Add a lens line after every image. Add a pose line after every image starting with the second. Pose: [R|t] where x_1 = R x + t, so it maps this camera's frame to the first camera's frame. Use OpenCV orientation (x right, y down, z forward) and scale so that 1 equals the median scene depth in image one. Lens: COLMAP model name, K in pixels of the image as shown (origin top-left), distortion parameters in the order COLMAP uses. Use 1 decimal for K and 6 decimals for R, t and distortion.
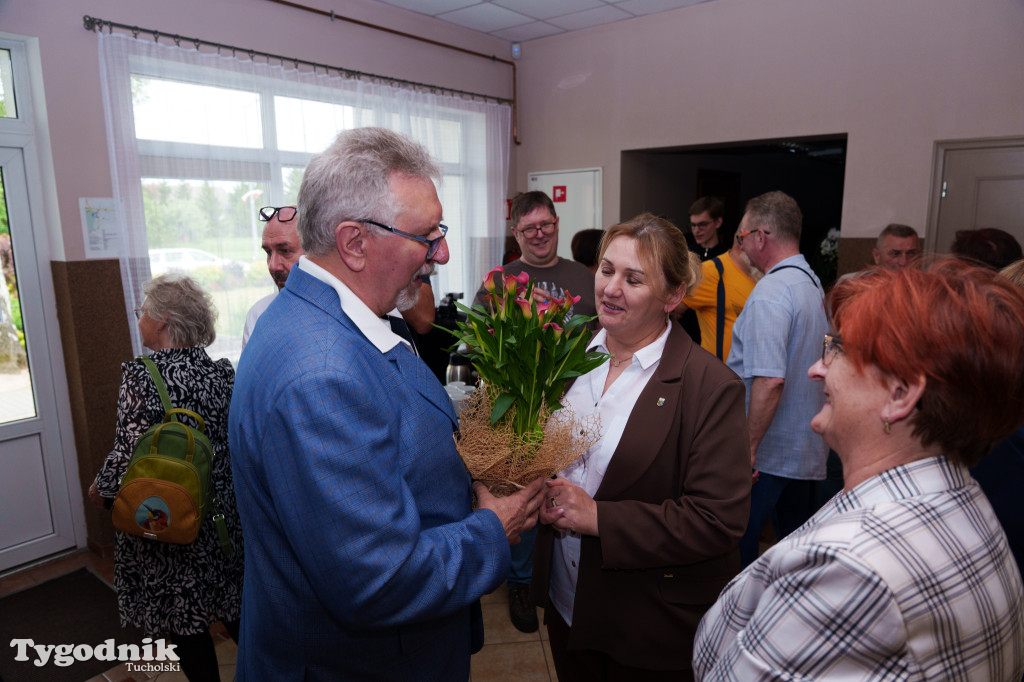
lens RADIAL K [[688.3, 0, 510.5], [0, 688.3, 340.0], [0, 0, 1]] dist [-0.006996, -0.005138]
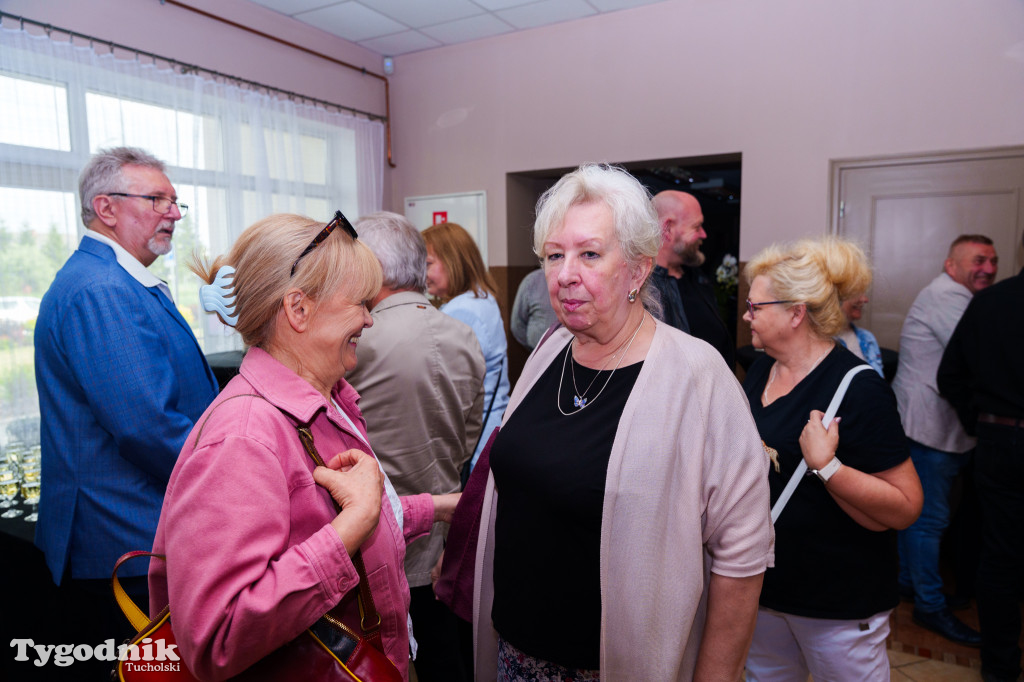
lens RADIAL K [[688.3, 0, 510.5], [0, 688.3, 340.0], [0, 0, 1]] dist [-0.006996, -0.005138]
pose [[0.985791, -0.021244, 0.166631, 0.010599], [0.032983, 0.997140, -0.068001, 0.012656], [-0.164709, 0.072531, 0.983672, 0.134958]]
